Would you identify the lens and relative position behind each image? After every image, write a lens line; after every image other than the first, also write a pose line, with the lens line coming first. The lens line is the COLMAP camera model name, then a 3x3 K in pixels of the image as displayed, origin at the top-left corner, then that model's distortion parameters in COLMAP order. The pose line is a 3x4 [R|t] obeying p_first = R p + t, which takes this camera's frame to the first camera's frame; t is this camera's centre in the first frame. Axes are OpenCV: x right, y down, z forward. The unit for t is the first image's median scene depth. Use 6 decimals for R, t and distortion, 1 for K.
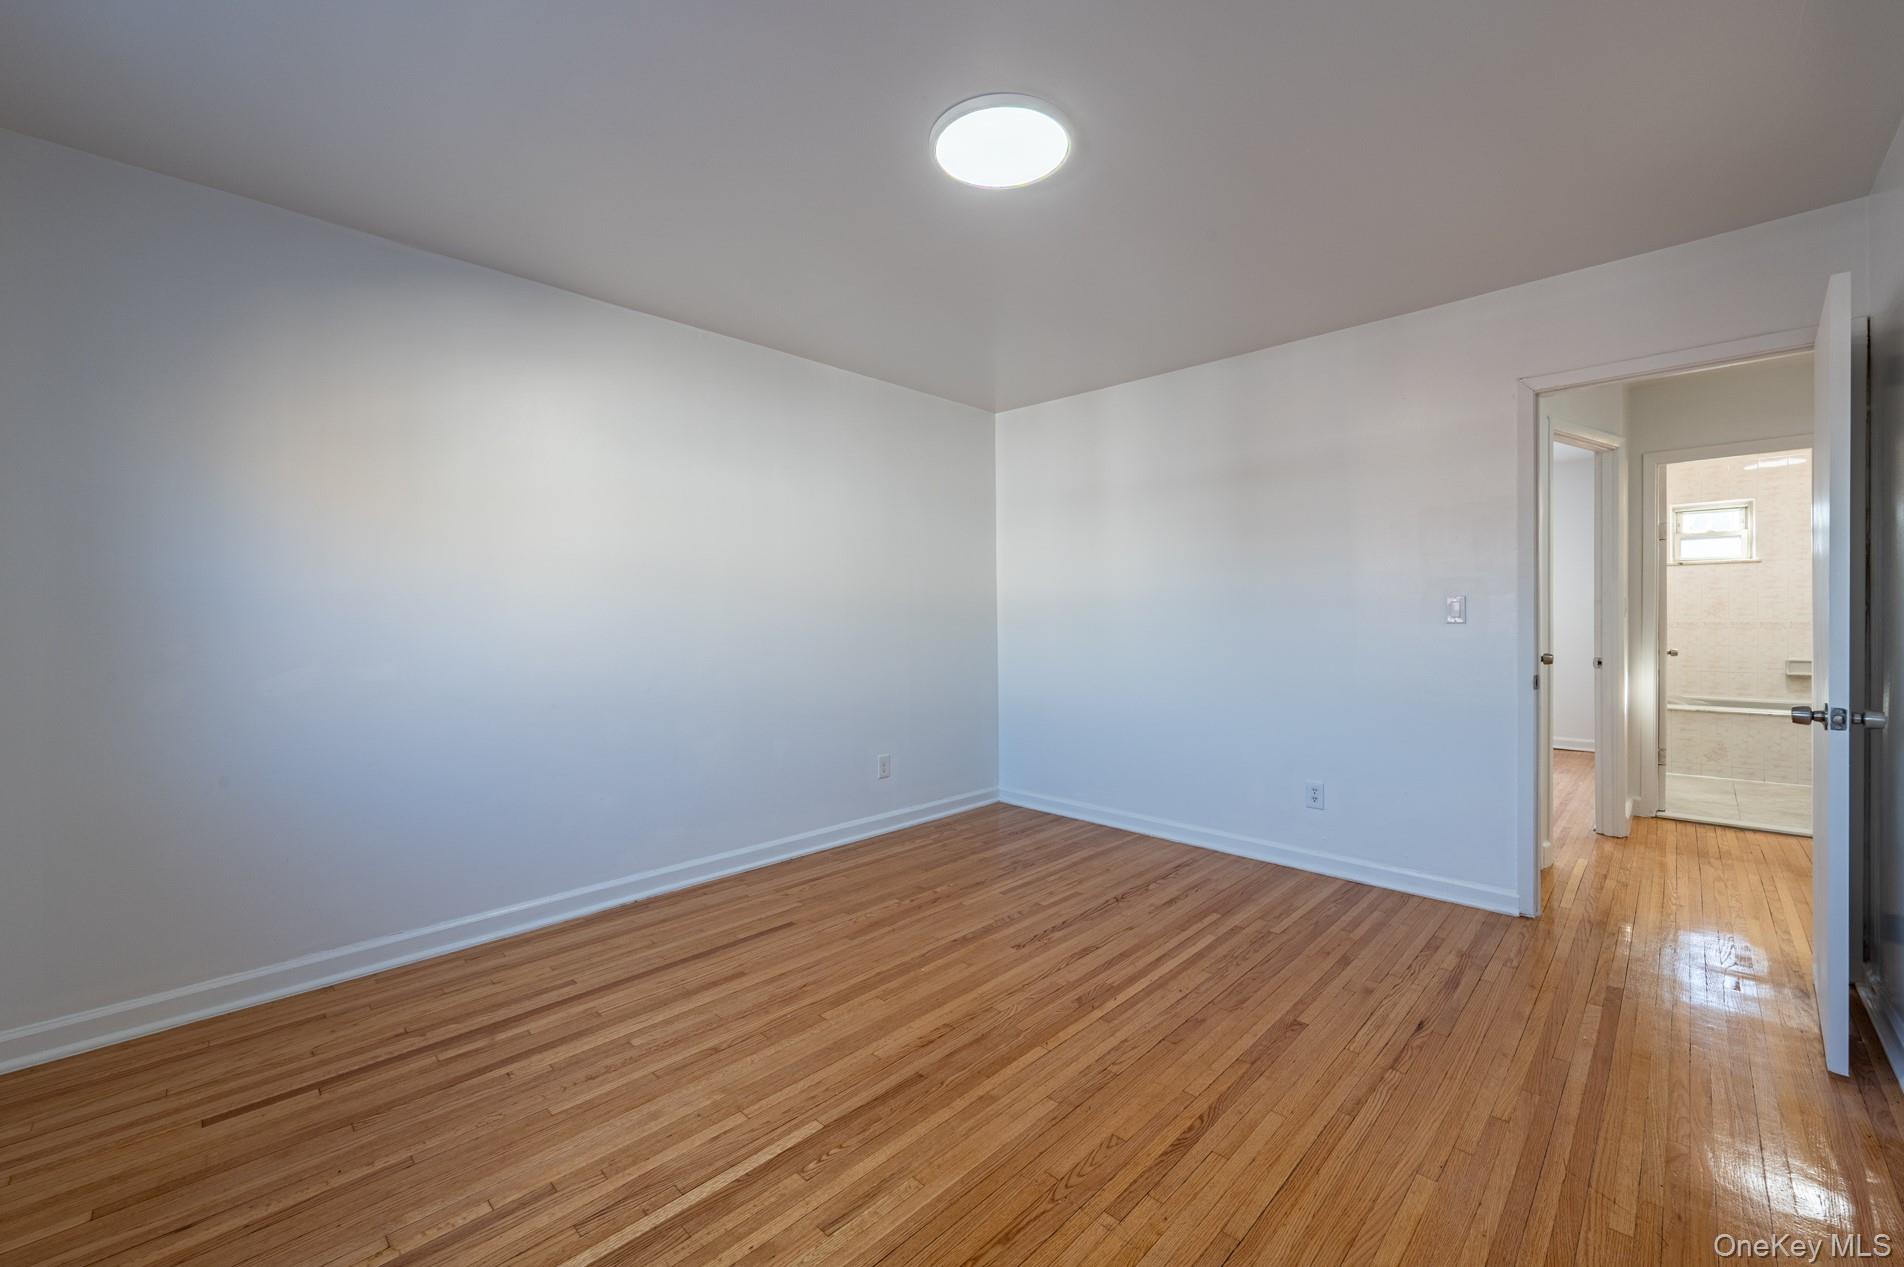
lens RADIAL K [[750.7, 0, 950.0], [0, 750.7, 620.4], [0, 0, 1]] dist [-0.001515, -0.000233]
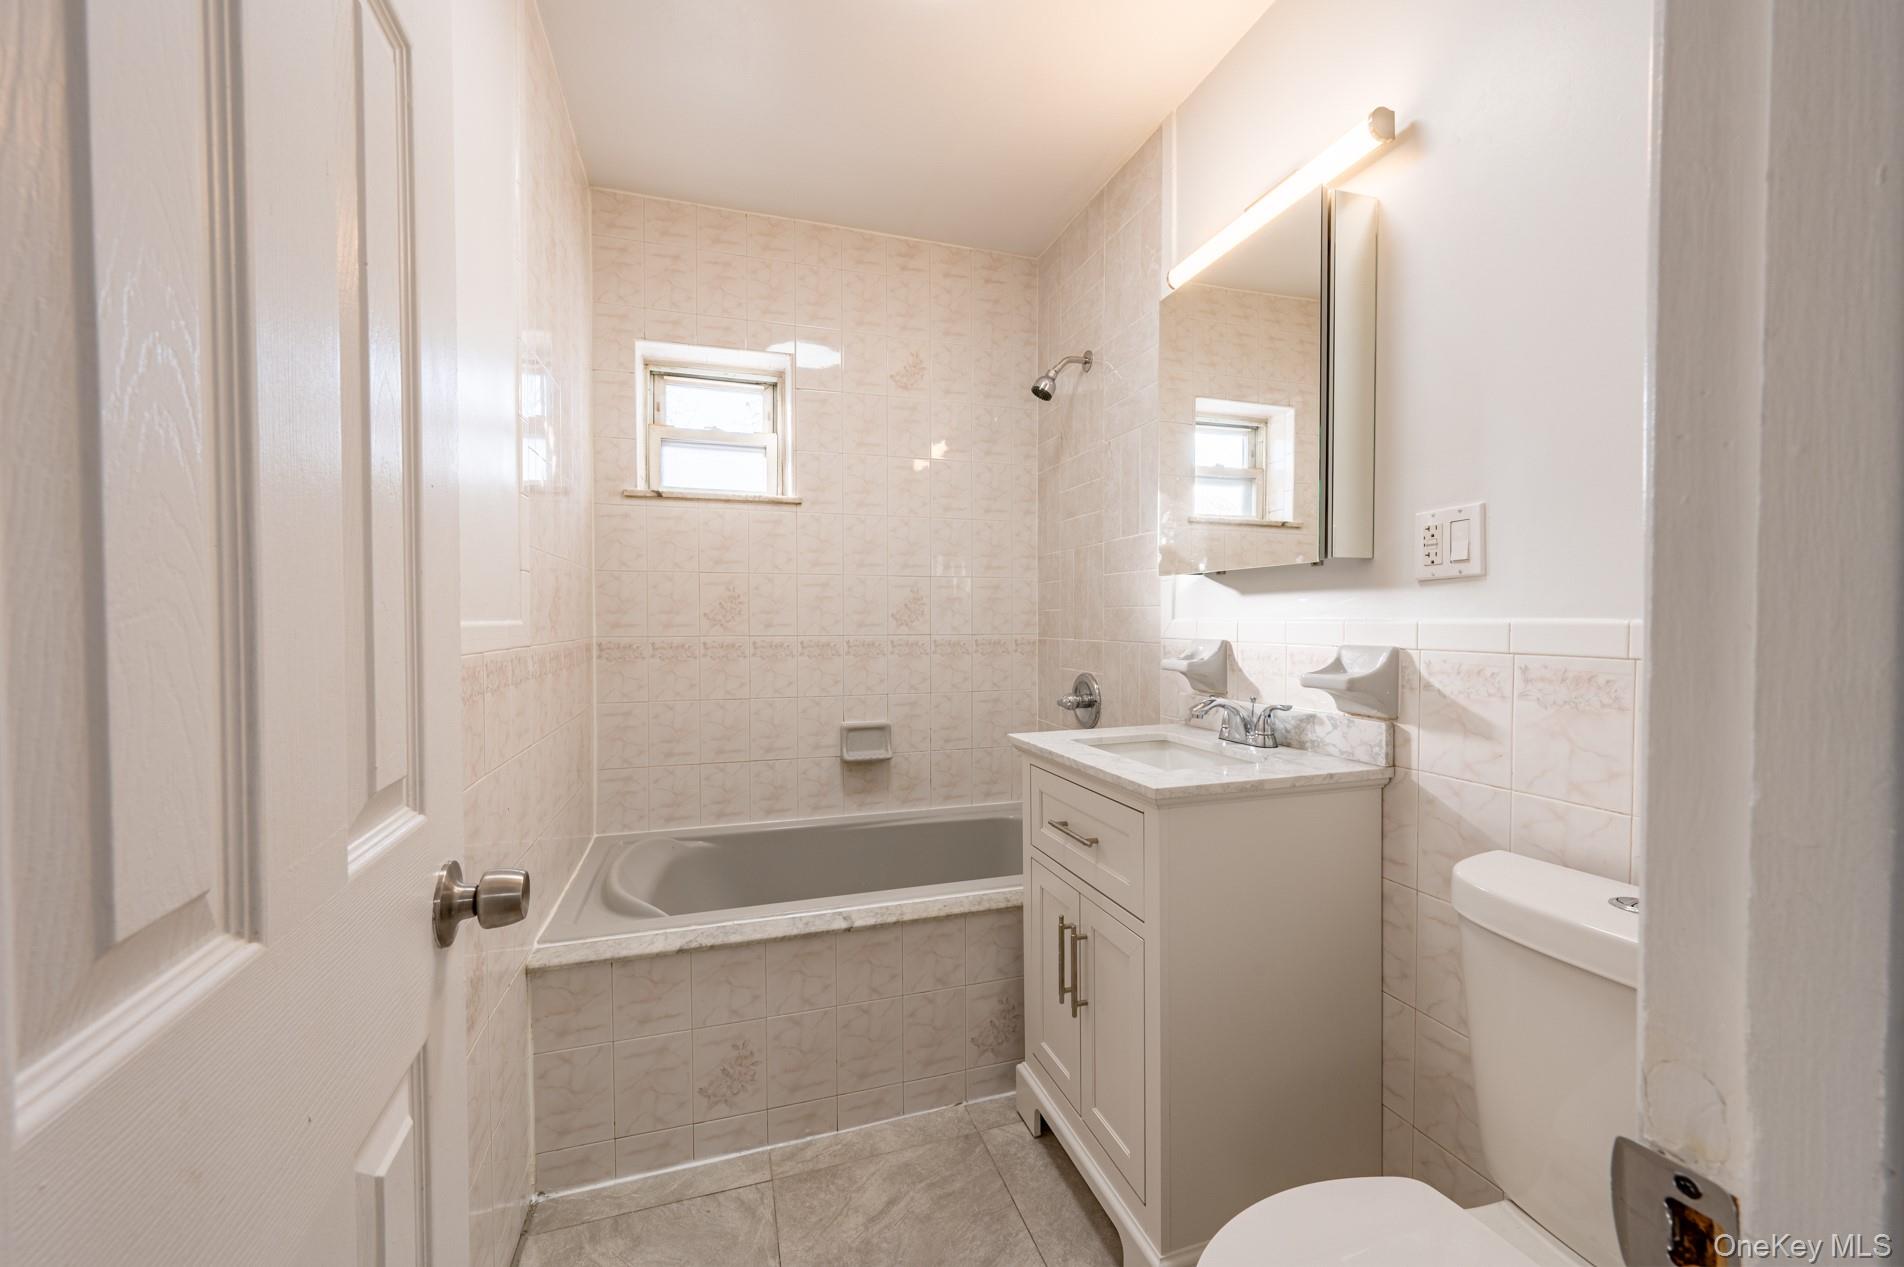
lens RADIAL K [[750.7, 0, 958.4], [0, 750.7, 633.3], [0, 0, 1]] dist [-0.001515, -0.000233]
pose [[0.454422, -0.013462, 0.890685, 0.723887], [0.001203, 0.999894, 0.014499, -0.008876], [-0.890785, -0.005518, 0.454391, 0.709185]]
